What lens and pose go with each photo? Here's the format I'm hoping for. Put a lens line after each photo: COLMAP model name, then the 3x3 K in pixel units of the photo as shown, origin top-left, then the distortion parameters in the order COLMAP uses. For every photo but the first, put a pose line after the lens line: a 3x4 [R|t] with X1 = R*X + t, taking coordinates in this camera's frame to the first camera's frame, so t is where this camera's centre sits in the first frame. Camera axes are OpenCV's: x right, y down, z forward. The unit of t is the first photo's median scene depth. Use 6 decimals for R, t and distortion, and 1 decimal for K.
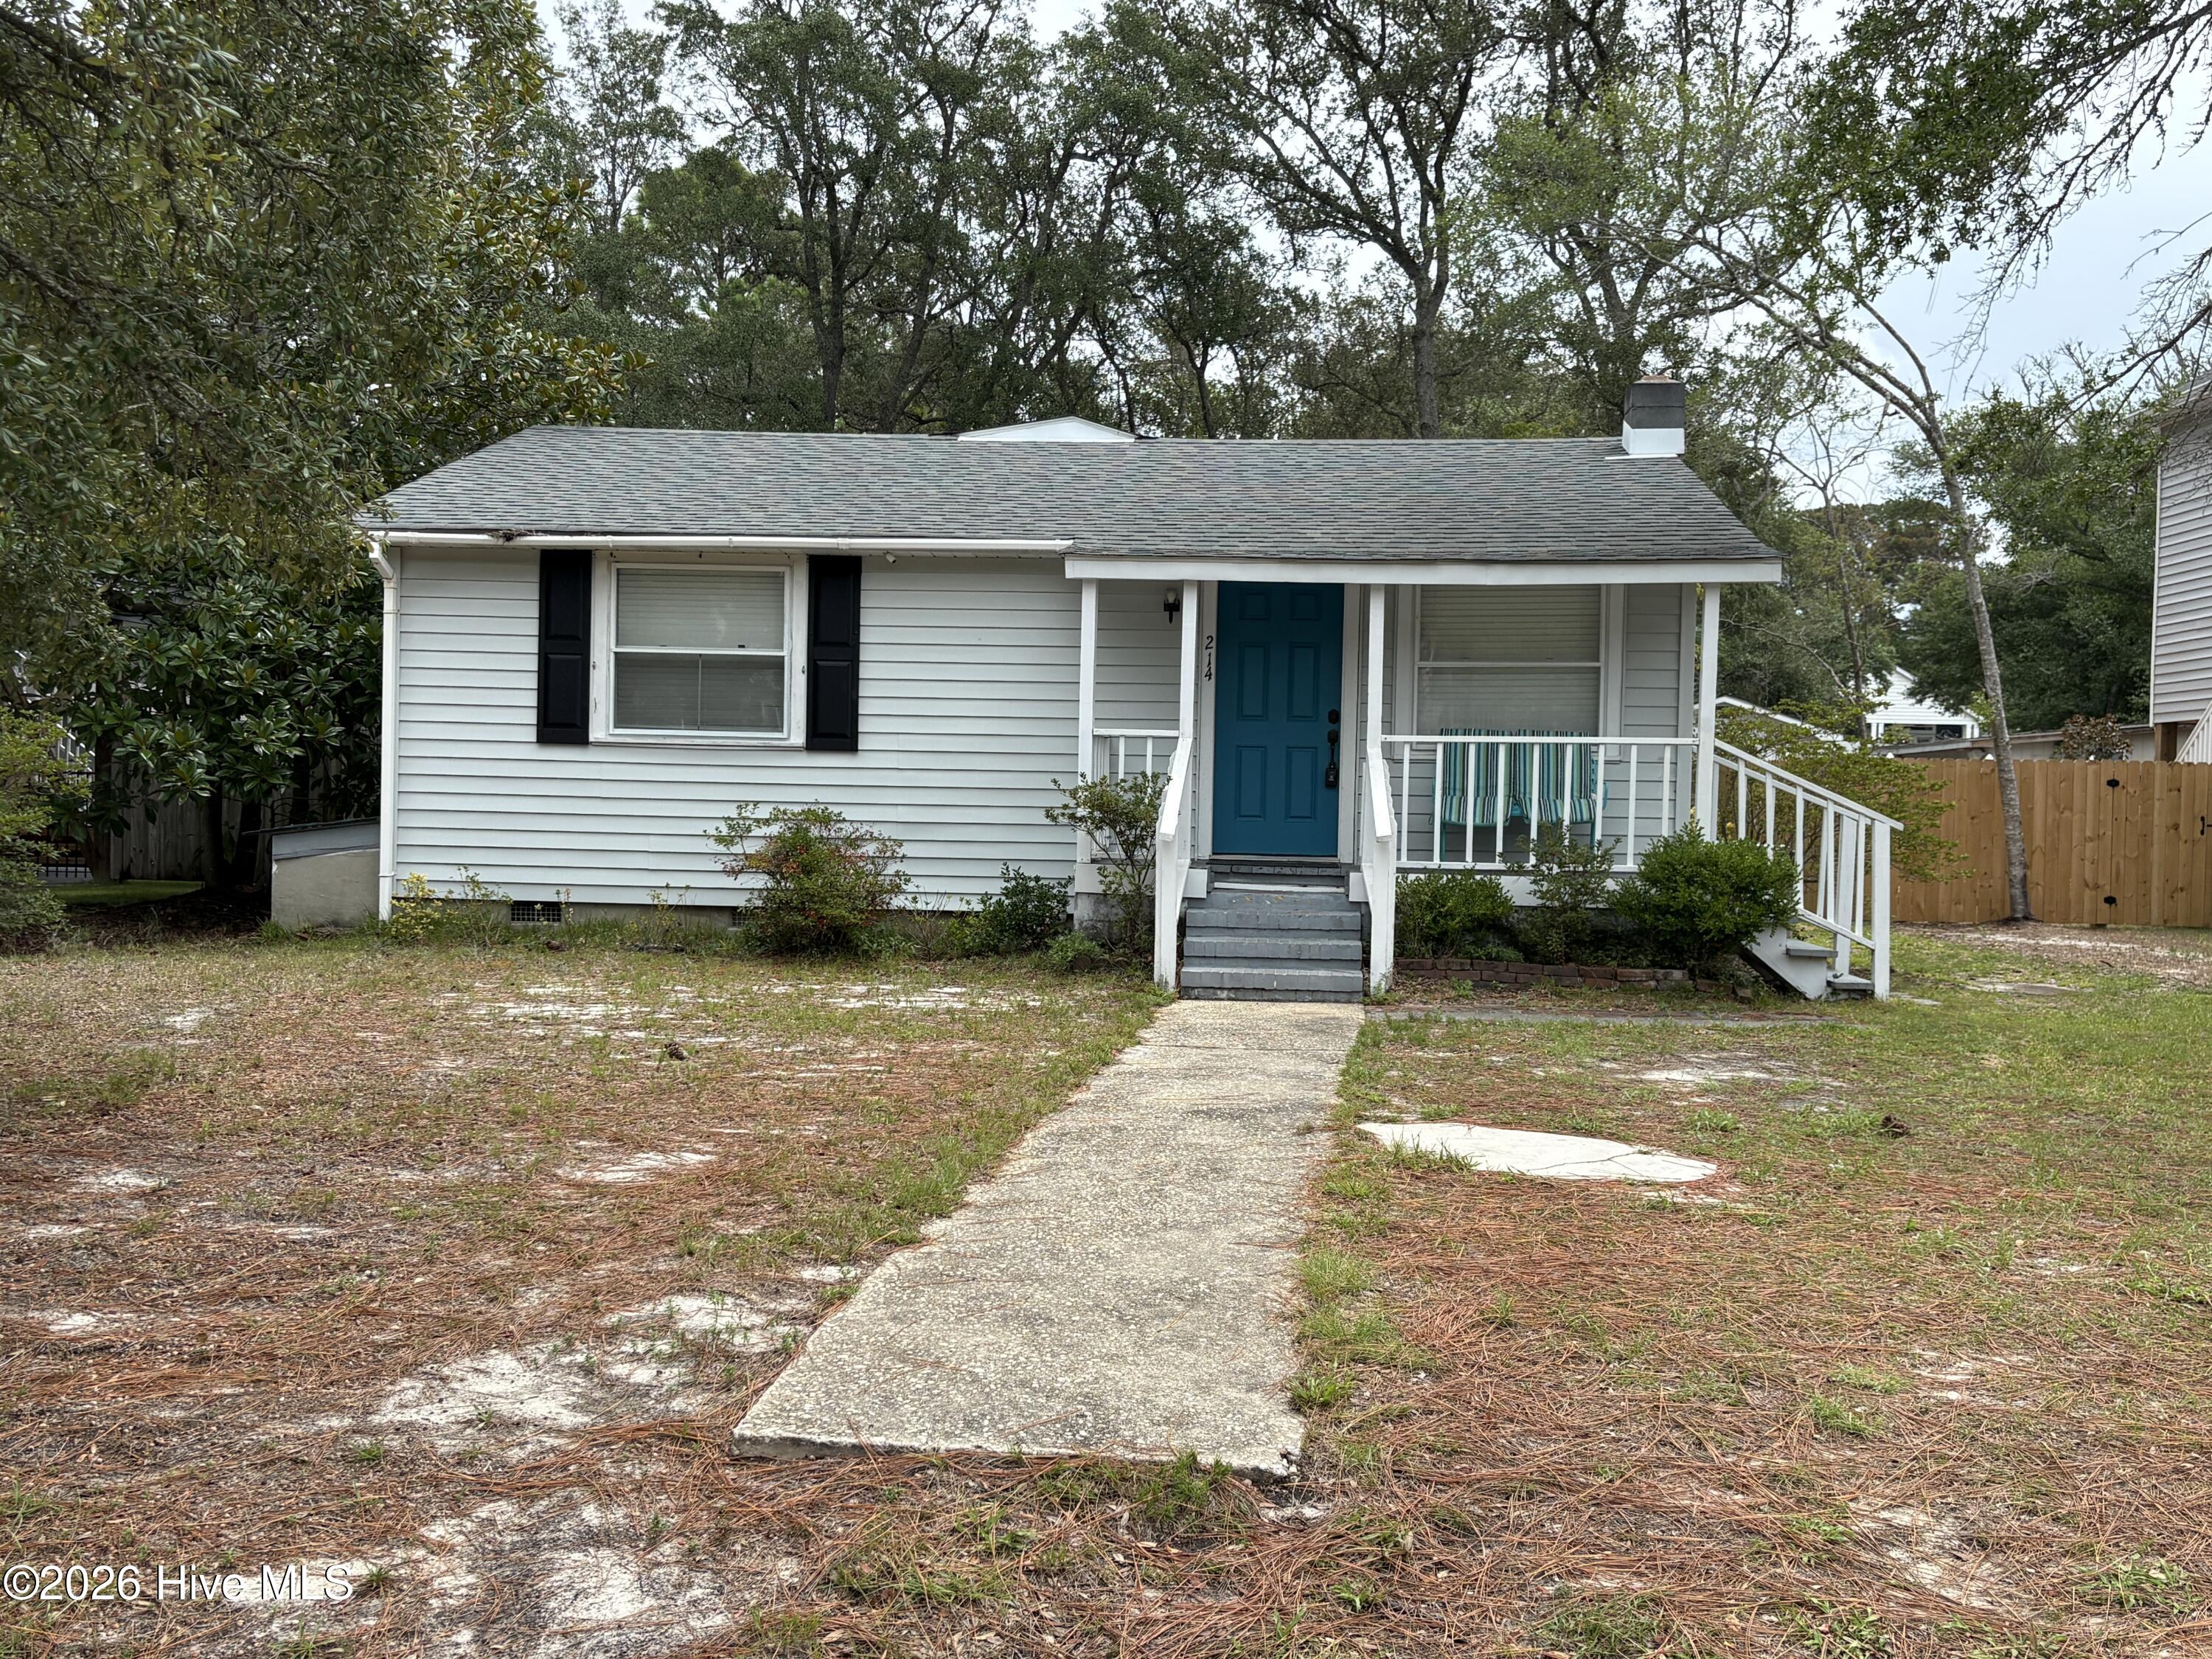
lens RADIAL K [[2243.3, 0, 1104.6], [0, 2243.3, 826.1], [0, 0, 1]] dist [0.050272, 0.000000]
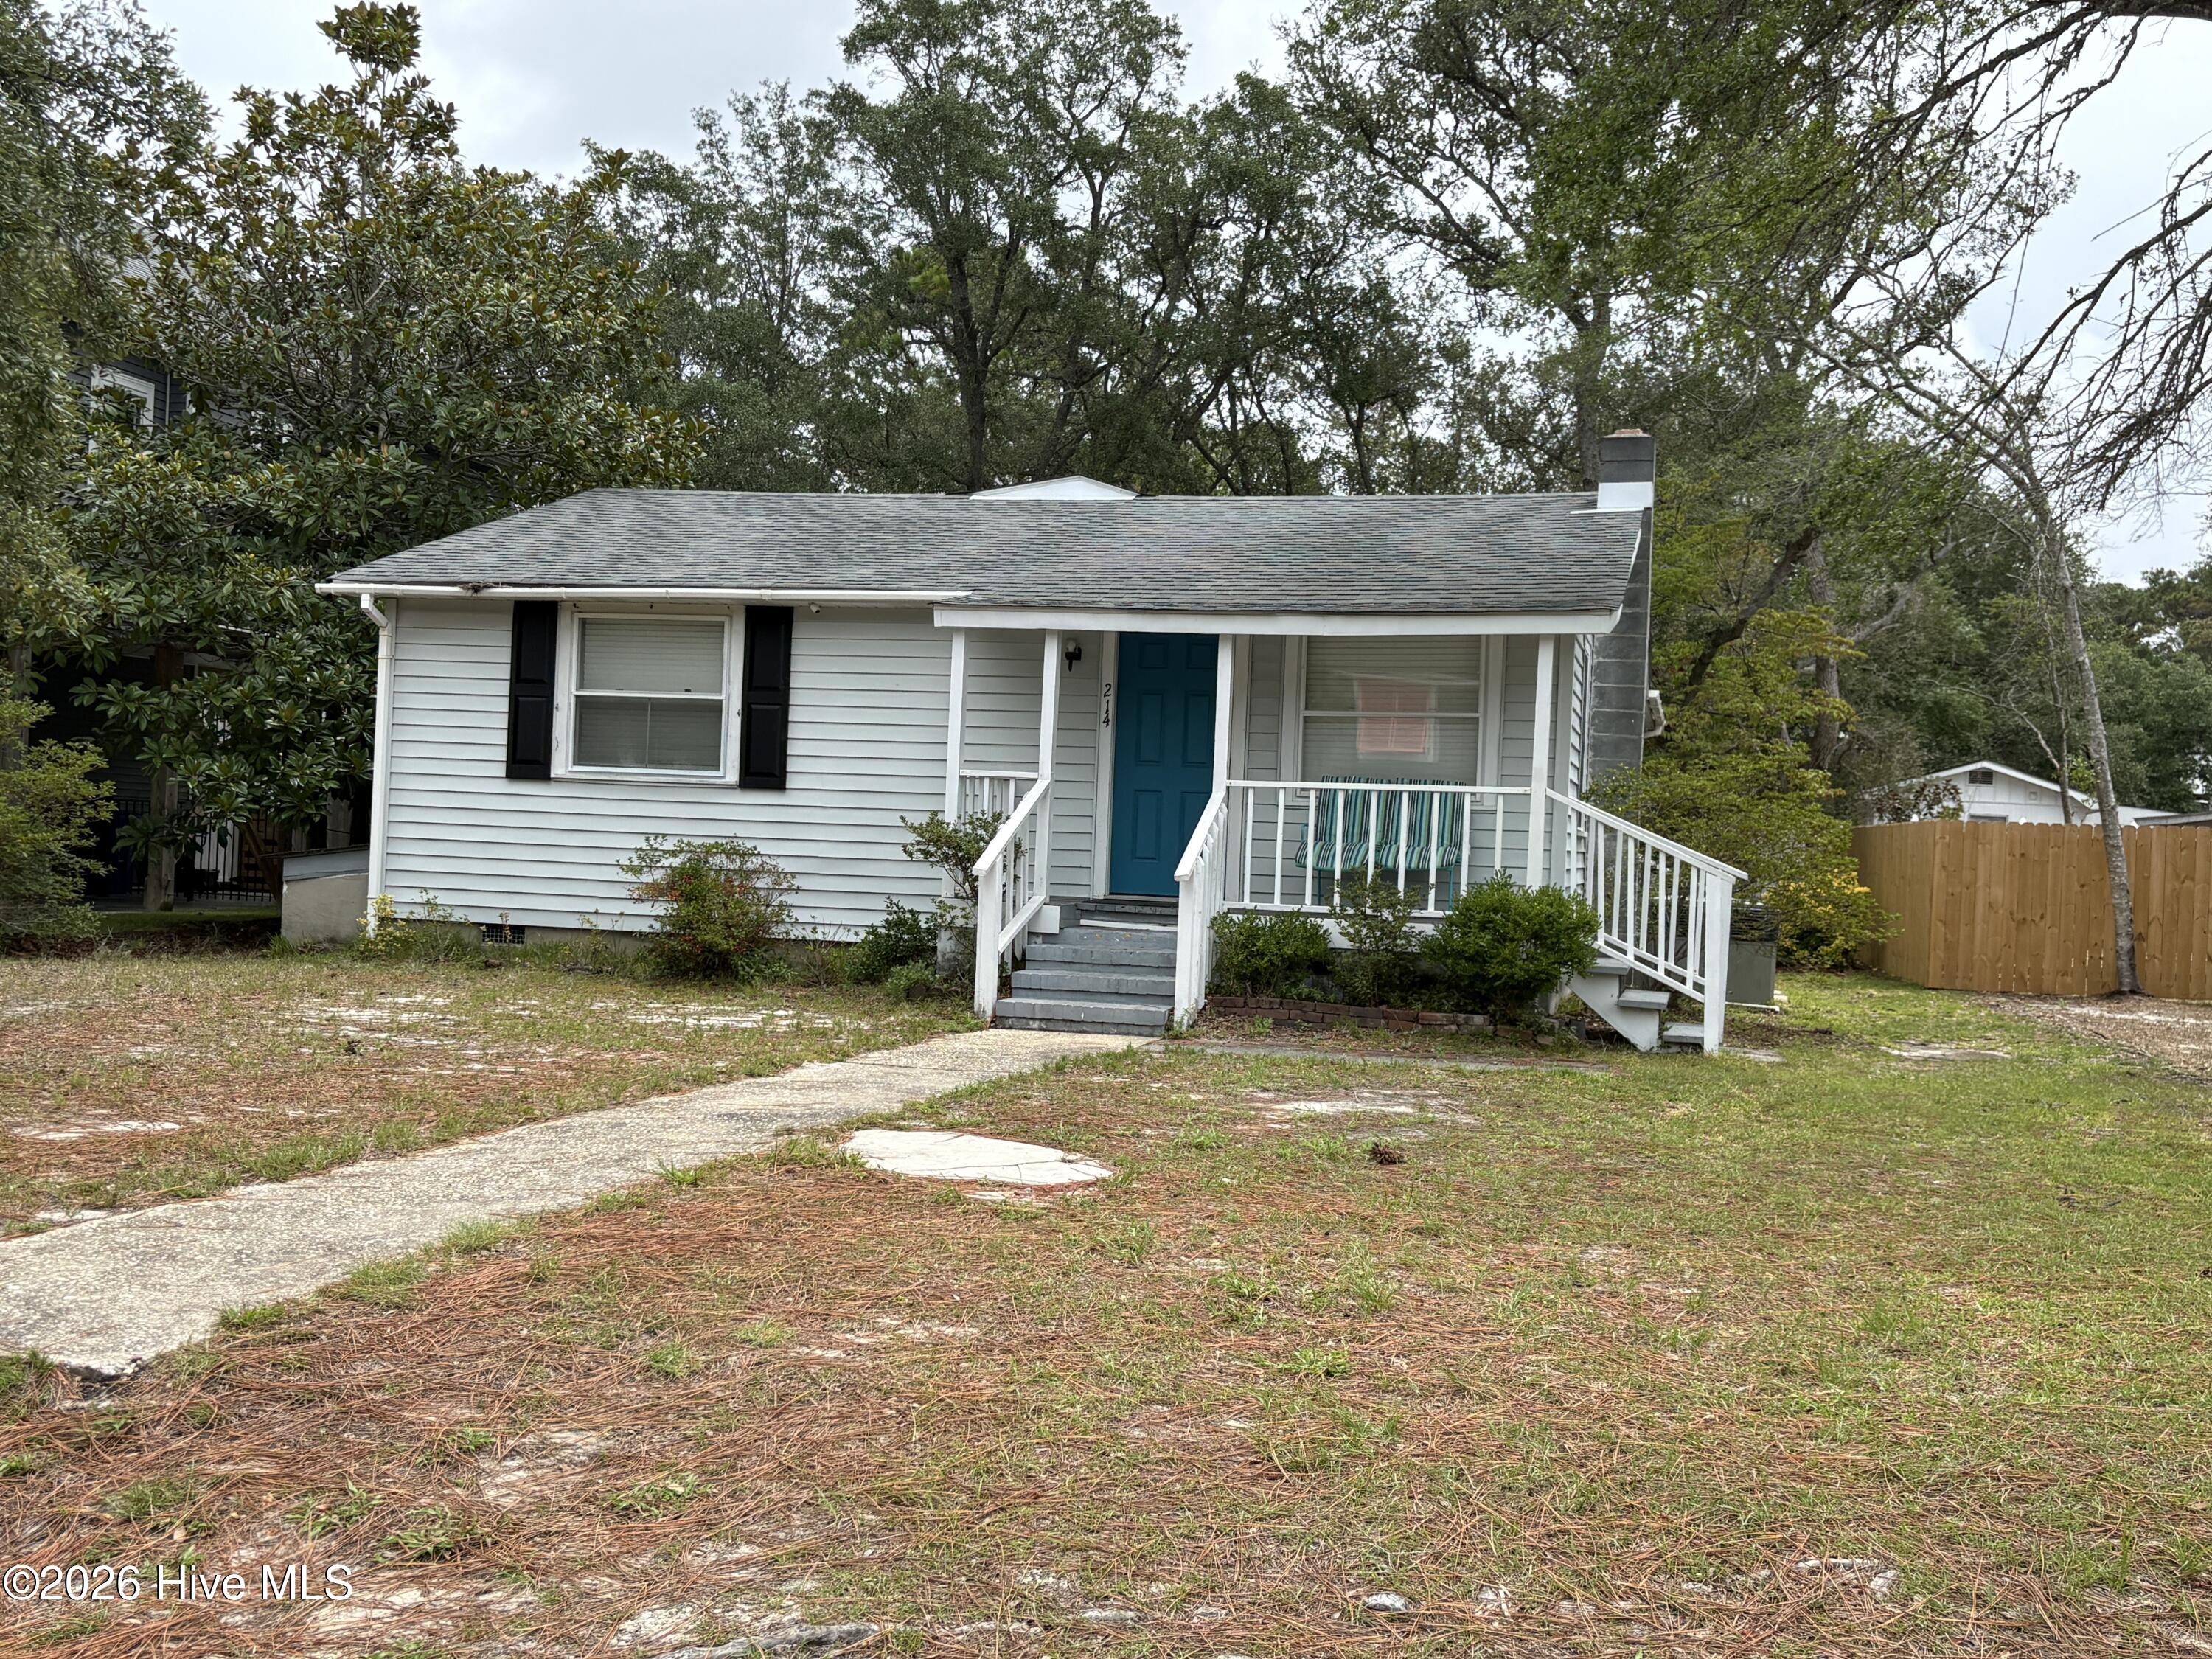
lens RADIAL K [[2243.3, 0, 1123.2], [0, 2243.3, 828.6], [0, 0, 1]] dist [0.050272, 0.000000]
pose [[0.985712, 0.017915, -0.167481, 0.226404], [-0.022174, 0.999476, -0.023597, 0.006460], [0.166971, 0.026974, 0.985593, -0.019153]]
